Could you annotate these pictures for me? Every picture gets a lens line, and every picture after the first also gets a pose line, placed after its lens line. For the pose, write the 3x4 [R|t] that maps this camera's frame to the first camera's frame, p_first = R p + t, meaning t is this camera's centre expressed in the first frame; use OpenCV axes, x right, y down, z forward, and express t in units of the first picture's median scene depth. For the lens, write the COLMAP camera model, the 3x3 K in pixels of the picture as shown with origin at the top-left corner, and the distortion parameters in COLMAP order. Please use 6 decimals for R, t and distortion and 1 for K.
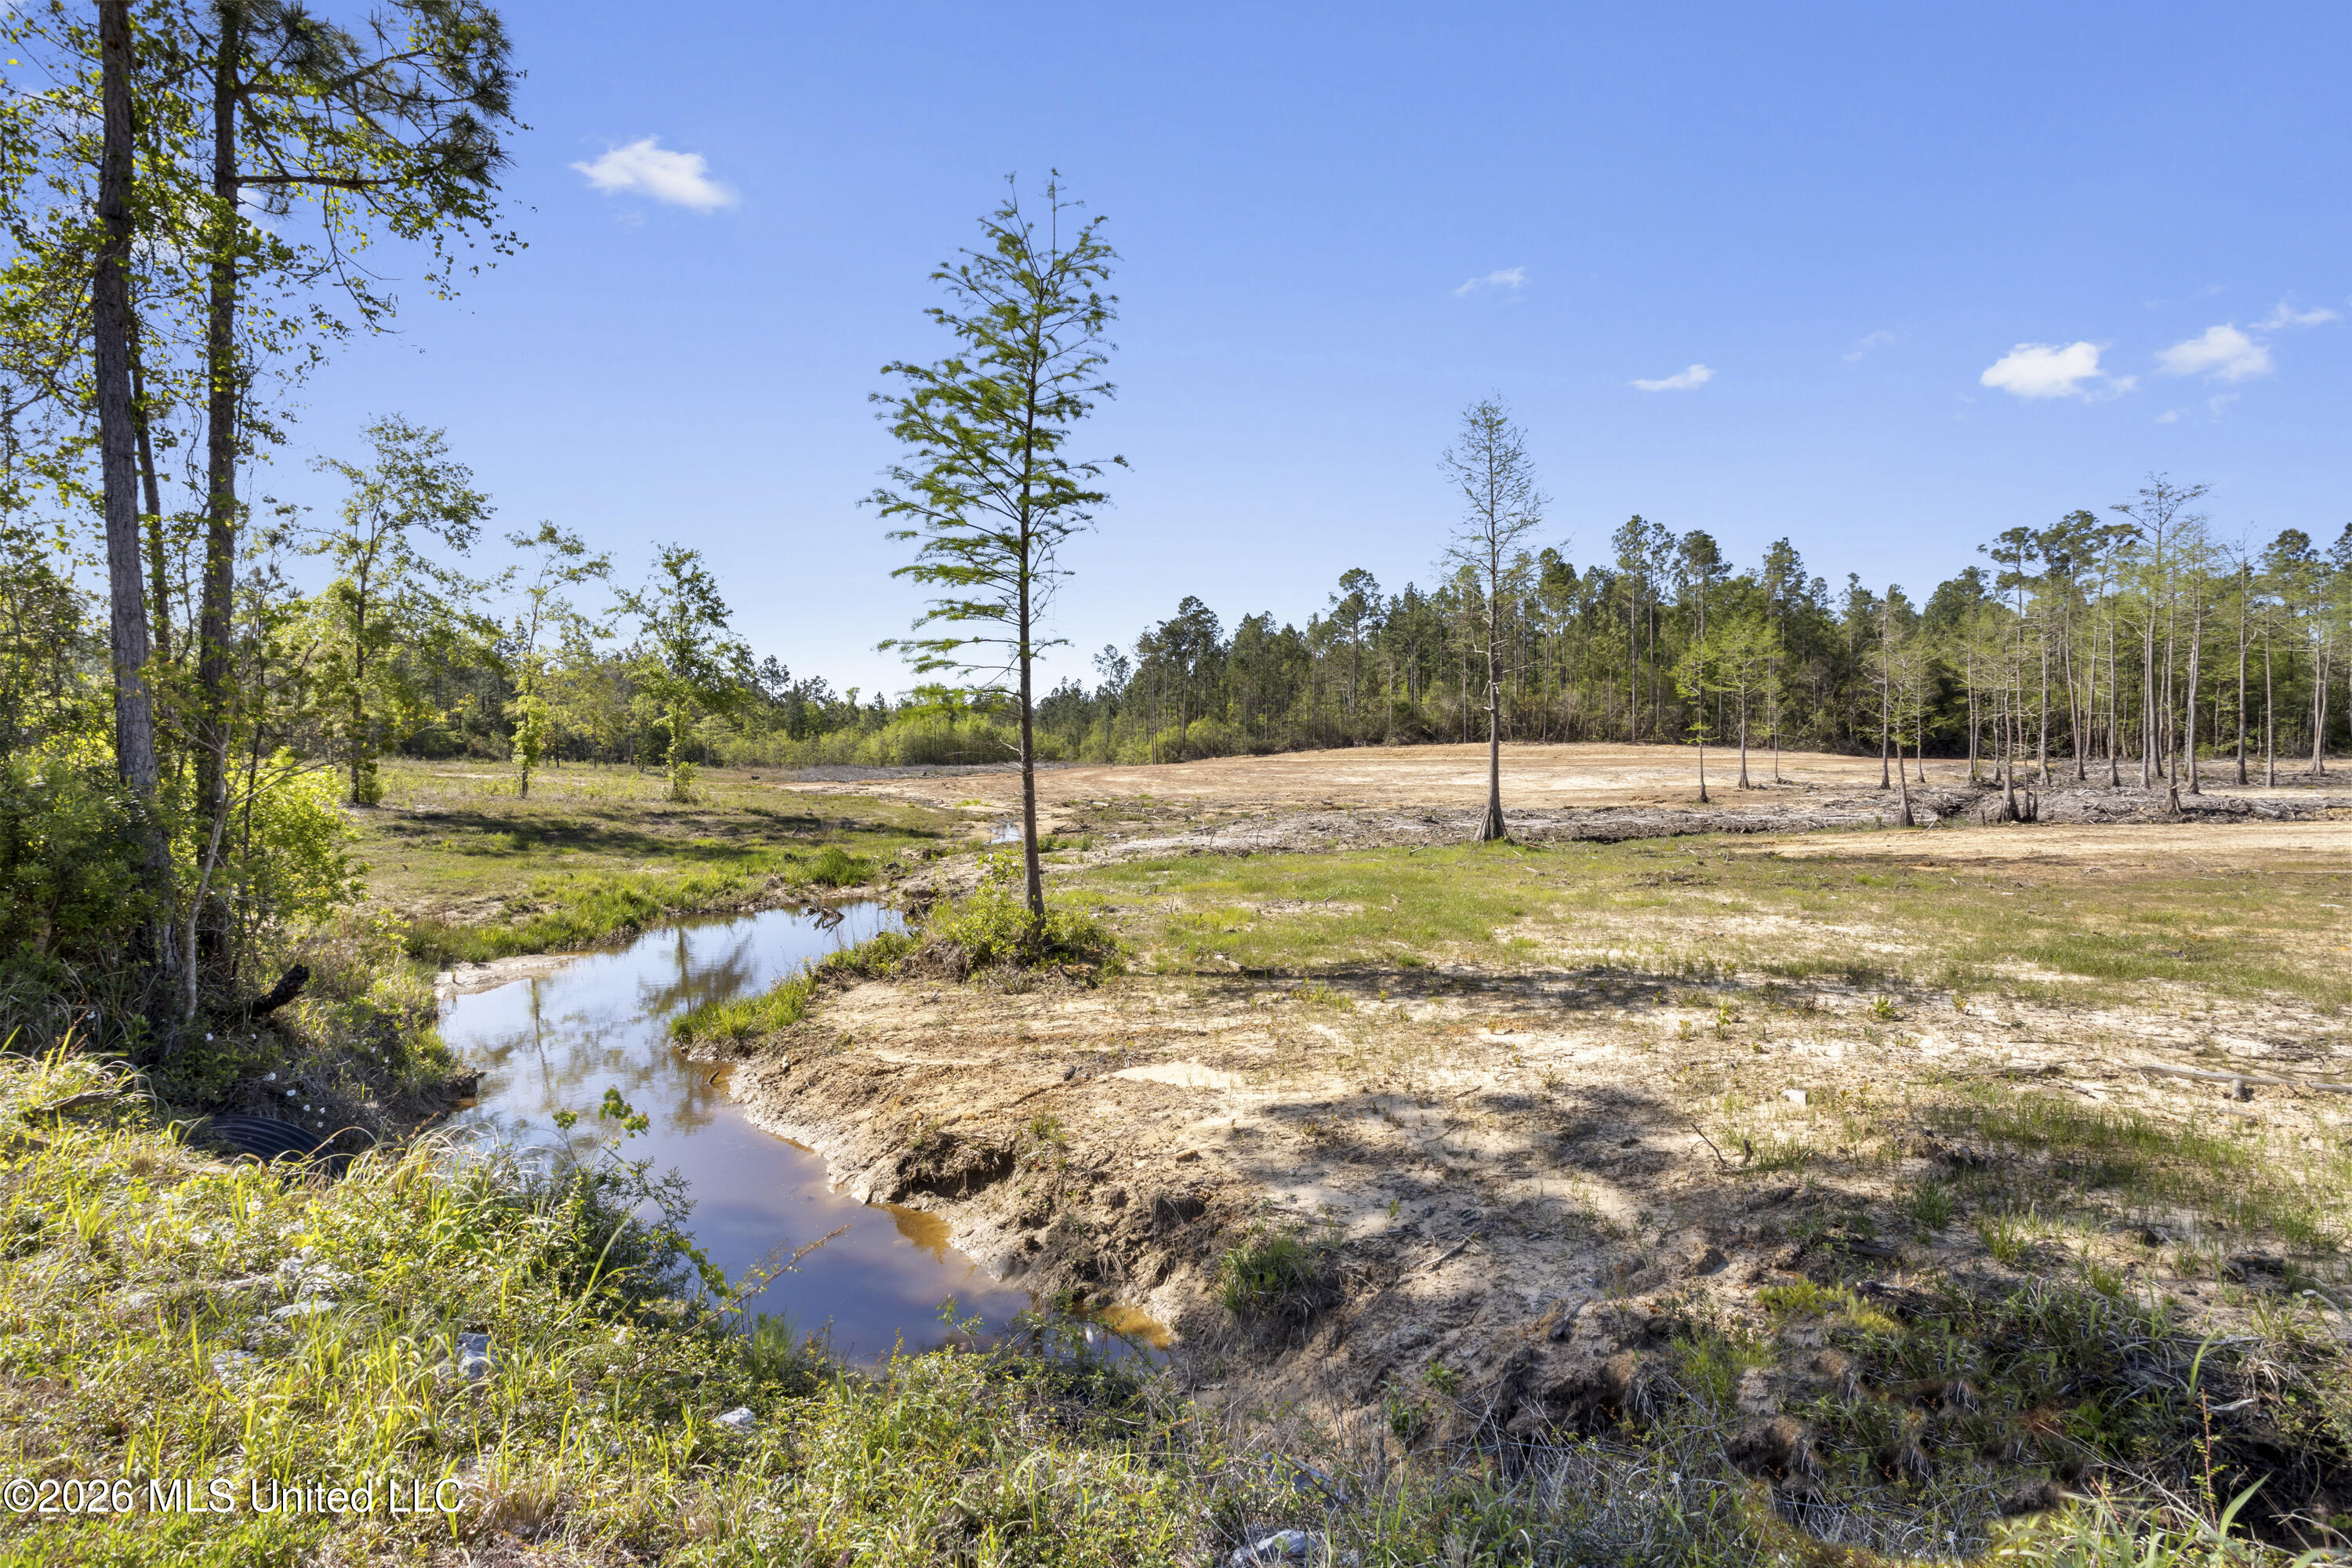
lens RADIAL K [[1127.3, 0, 1170.7], [0, 1127.3, 784.5], [0, 0, 1]] dist [-0.048016, 0.032283]
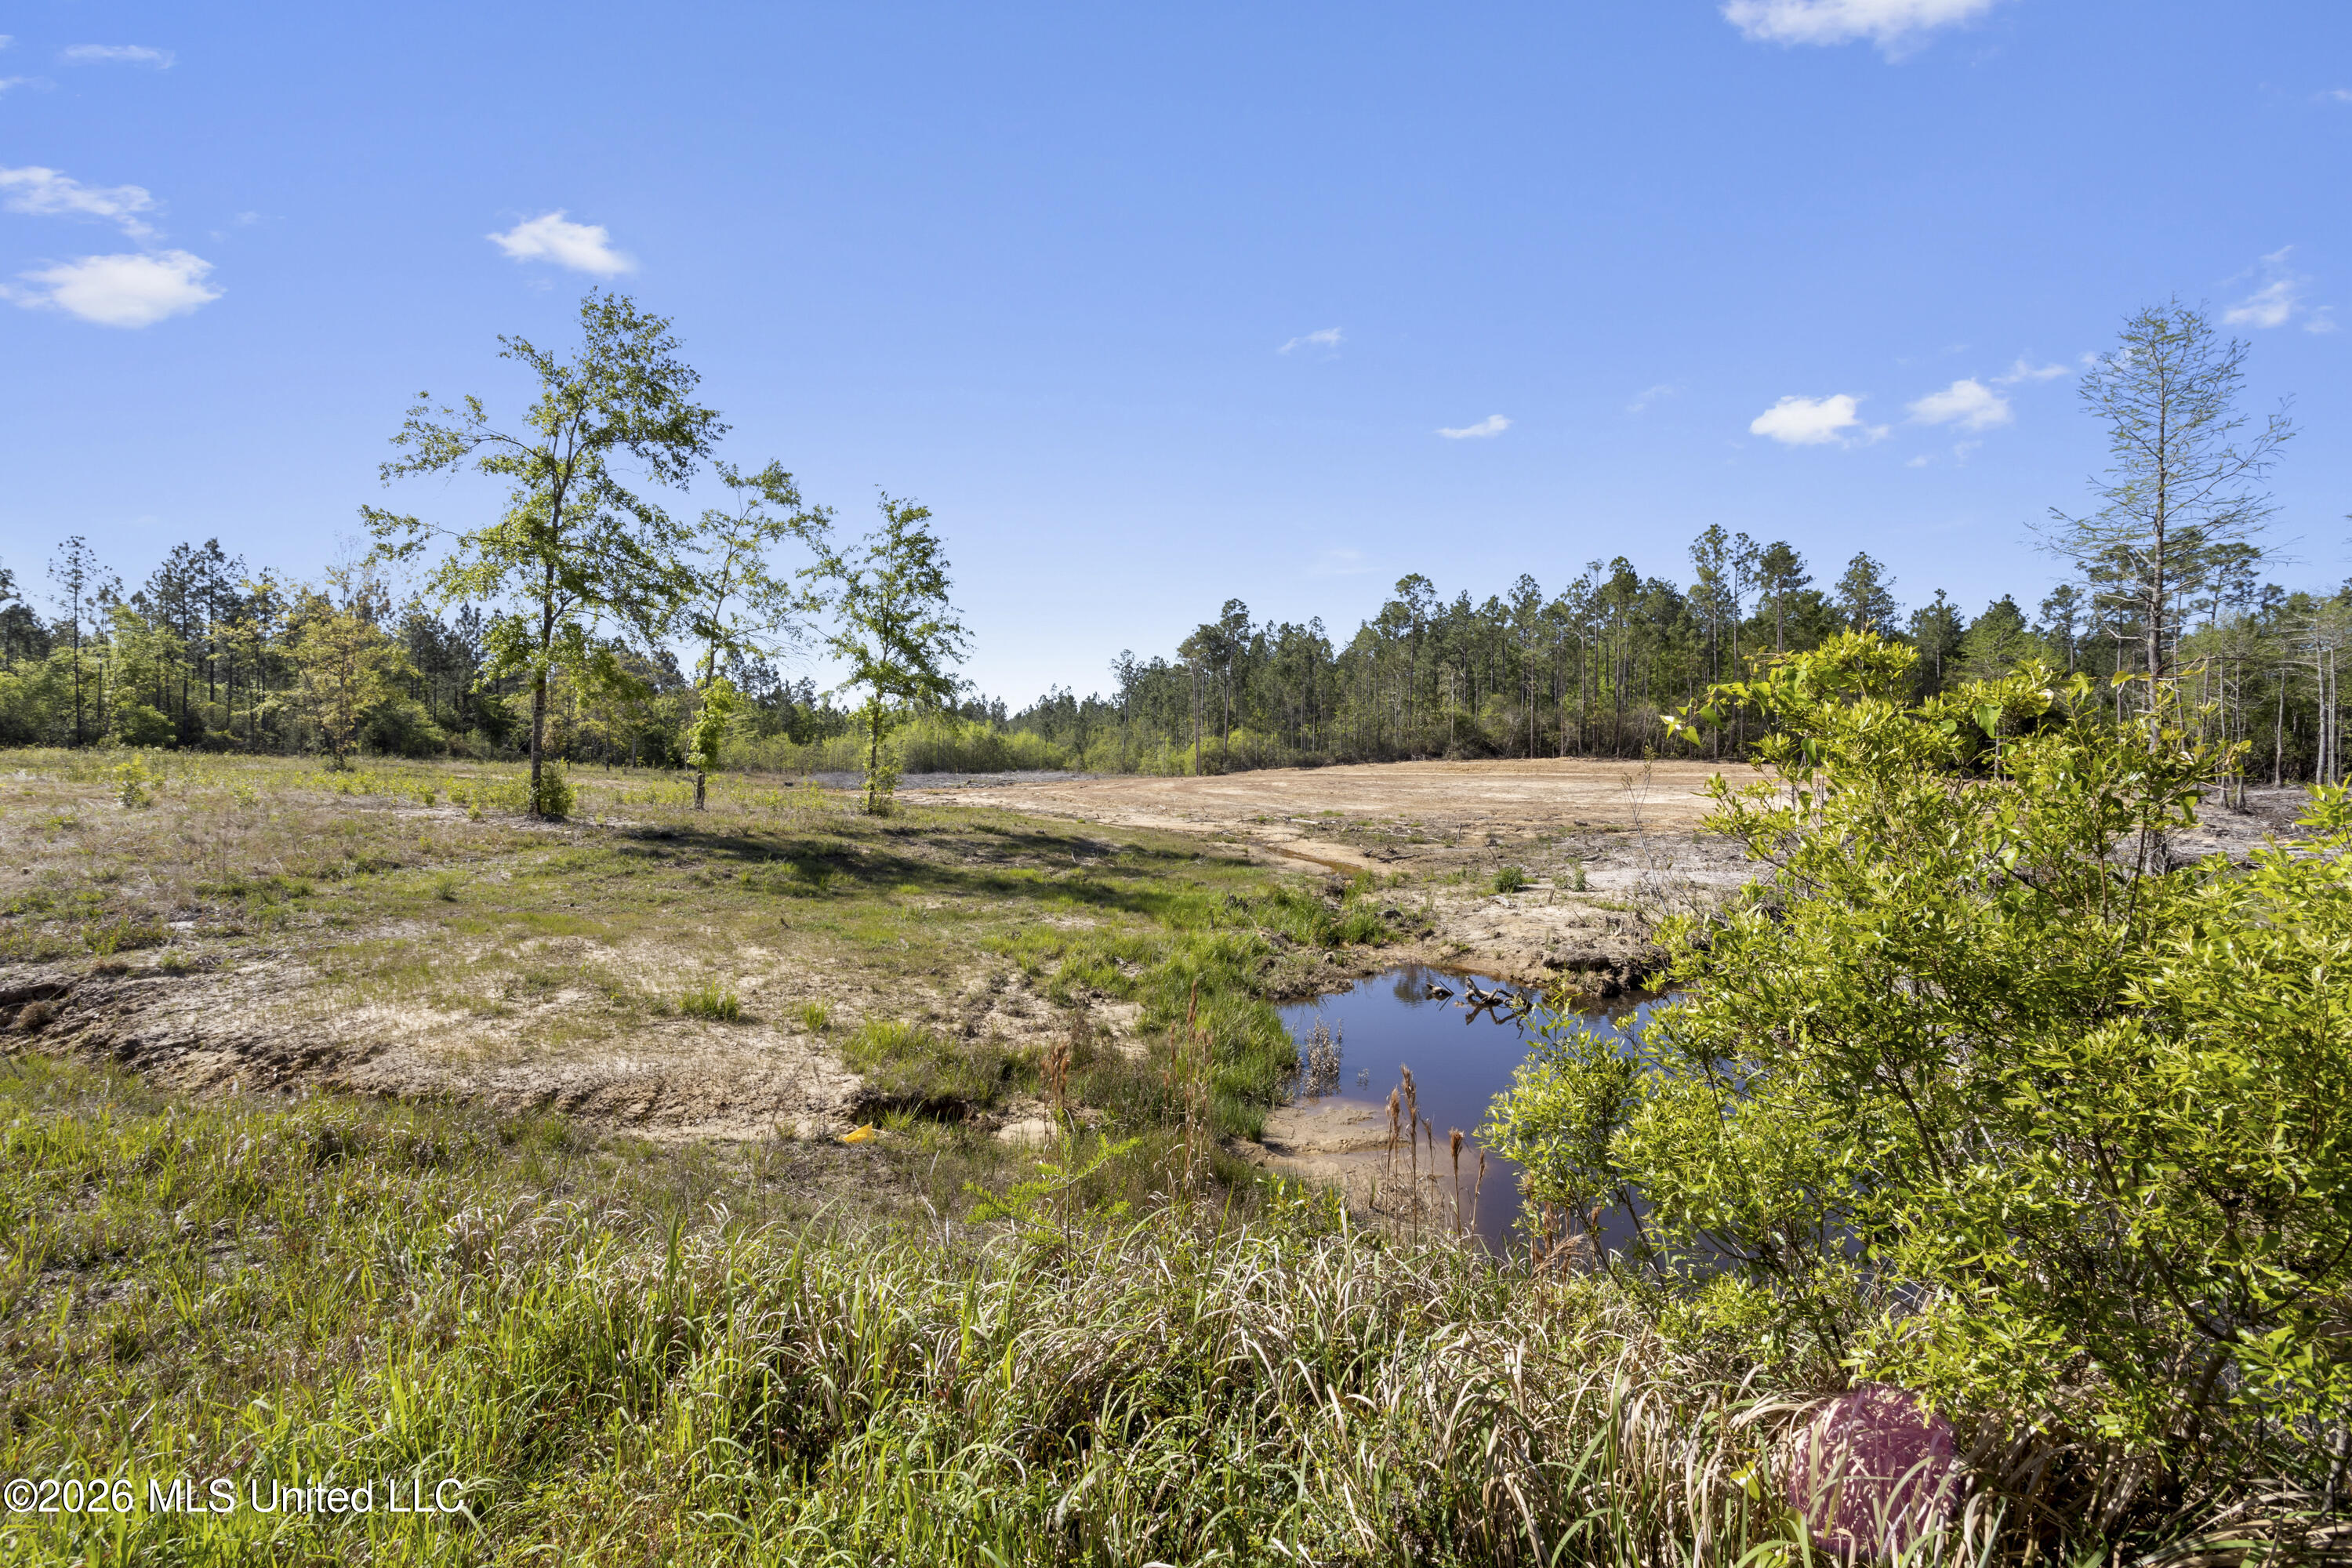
lens RADIAL K [[1127.3, 0, 1168.9], [0, 1127.3, 769.8], [0, 0, 1]] dist [-0.048016, 0.032283]
pose [[0.998395, 0.015131, 0.054584, -0.109463], [-0.013860, 0.999626, -0.023586, -0.000334], [-0.054920, 0.022792, 0.998231, 0.073416]]
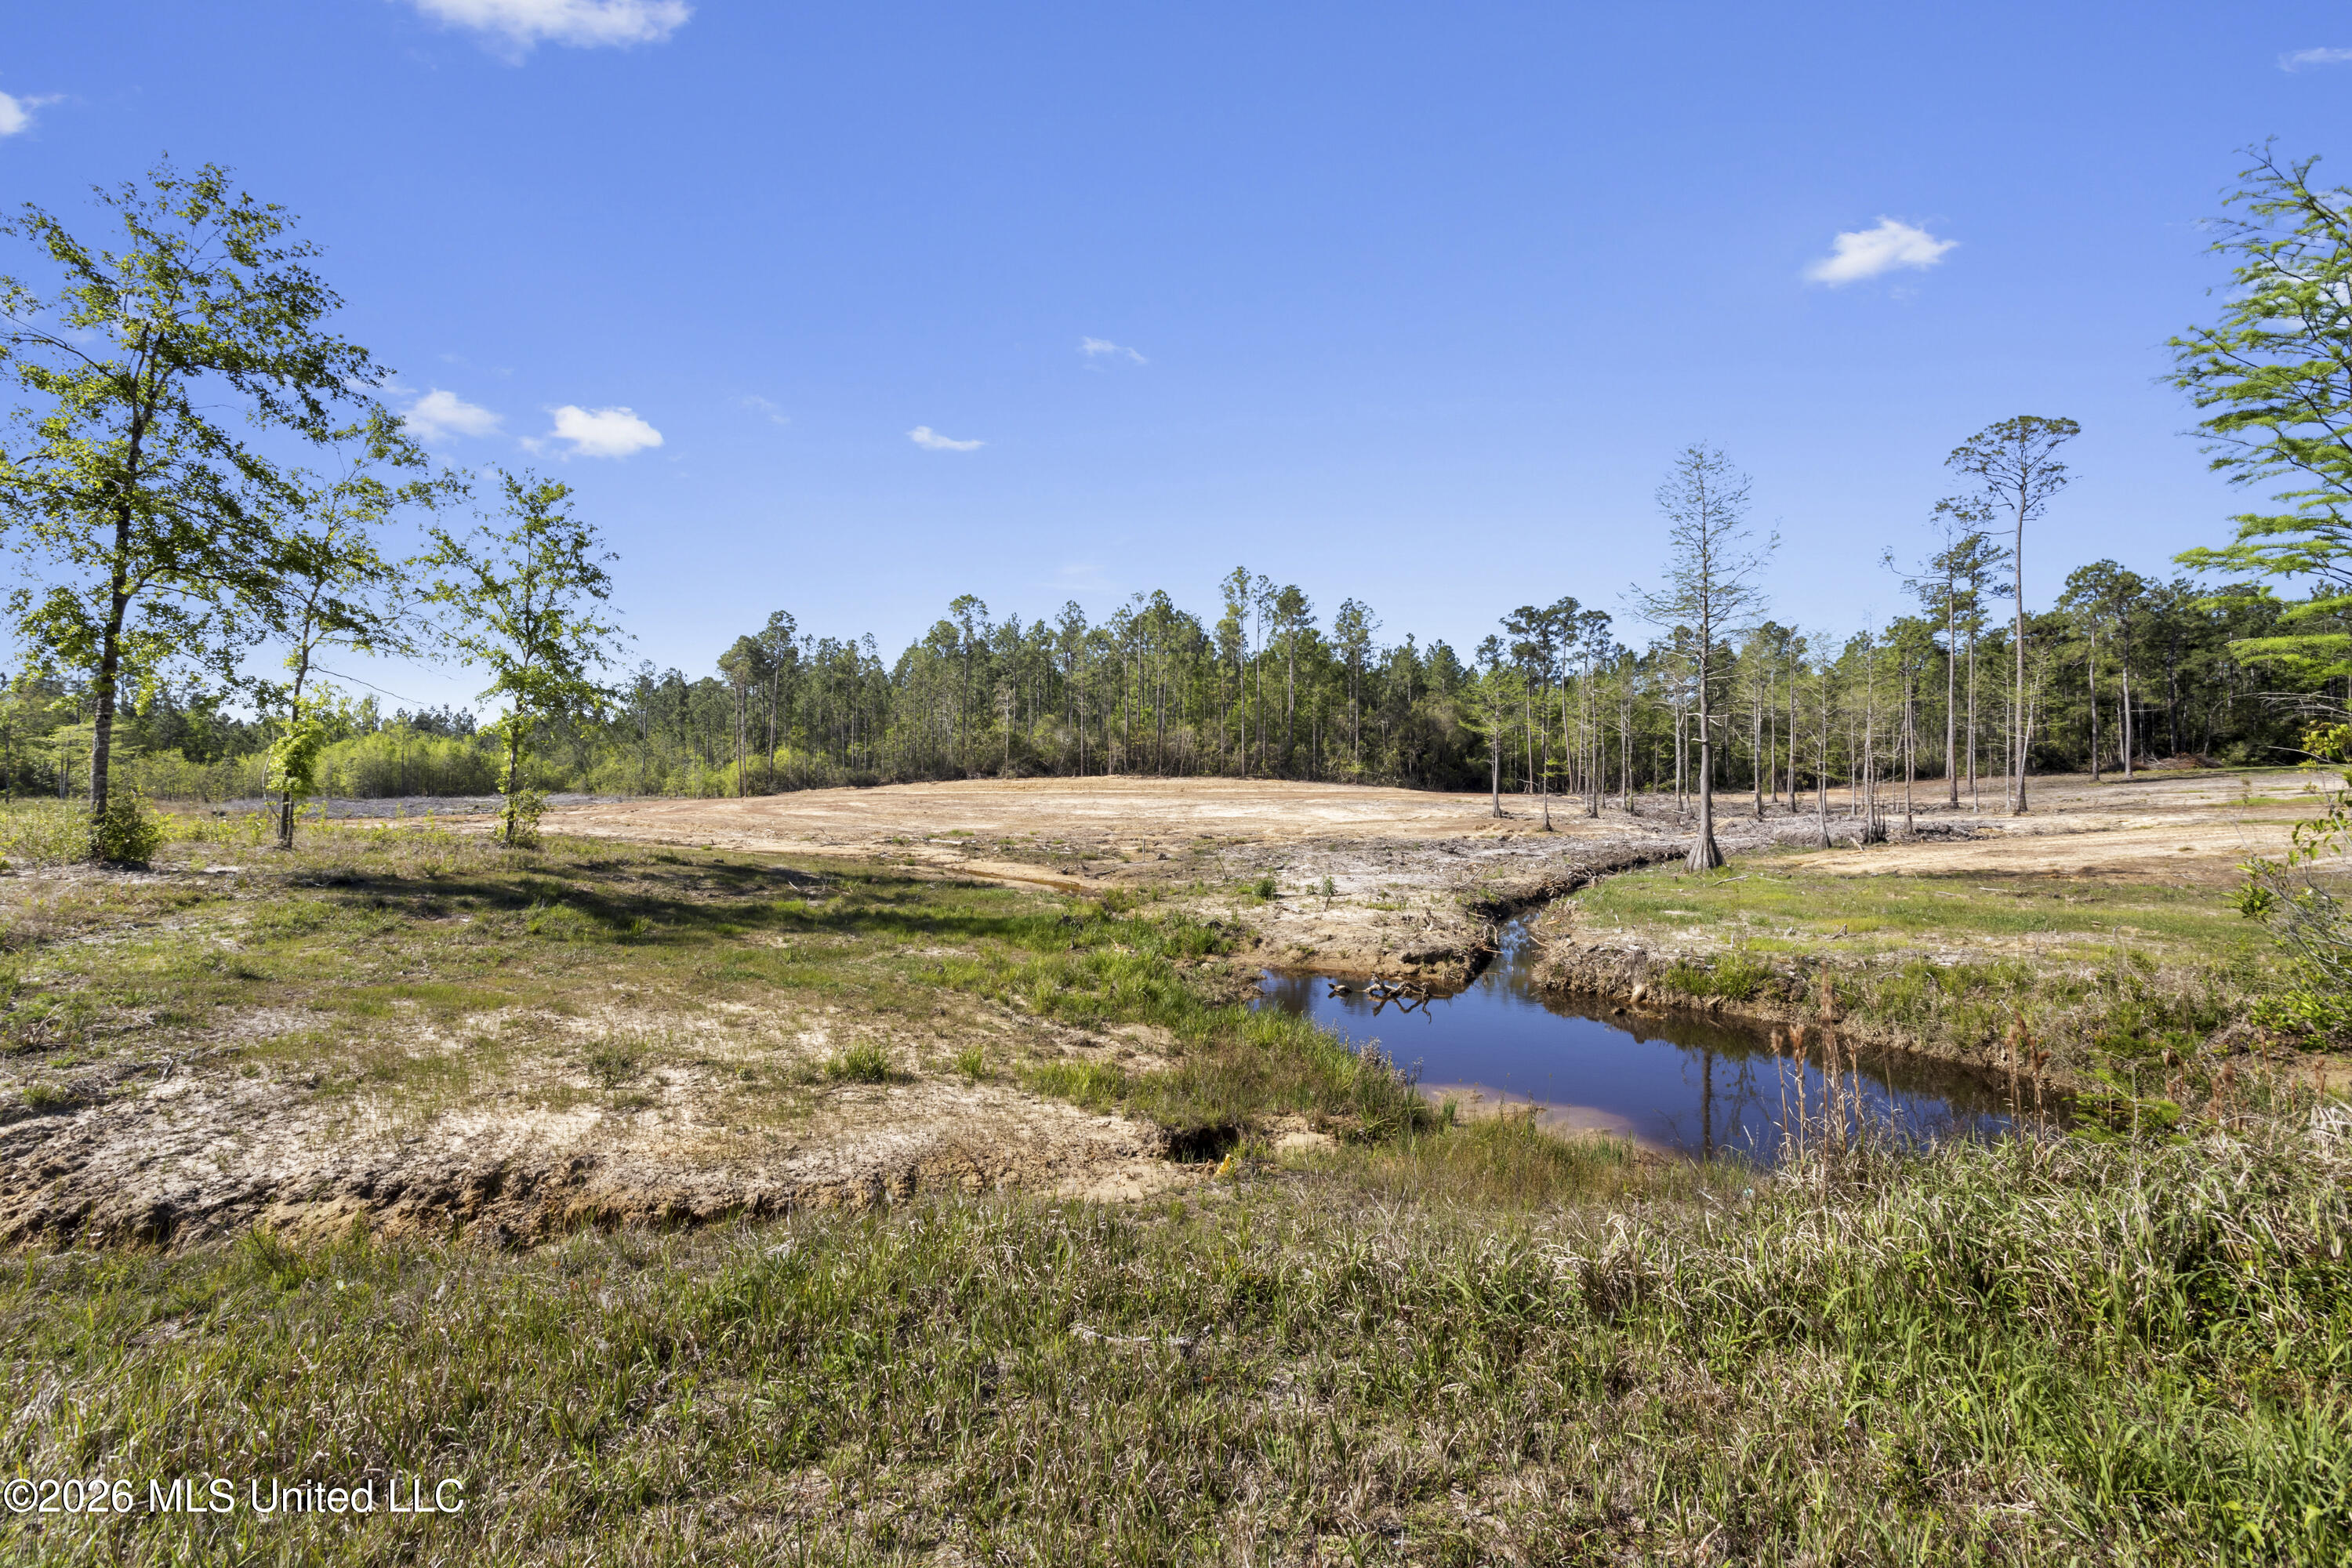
lens RADIAL K [[1127.3, 0, 1165.3], [0, 1127.3, 786.3], [0, 0, 1]] dist [-0.048016, 0.032283]
pose [[0.883110, 0.006754, 0.469118, -0.162312], [0.006554, 0.999621, -0.026729, -0.000537], [-0.469121, 0.026679, 0.882731, 0.085712]]
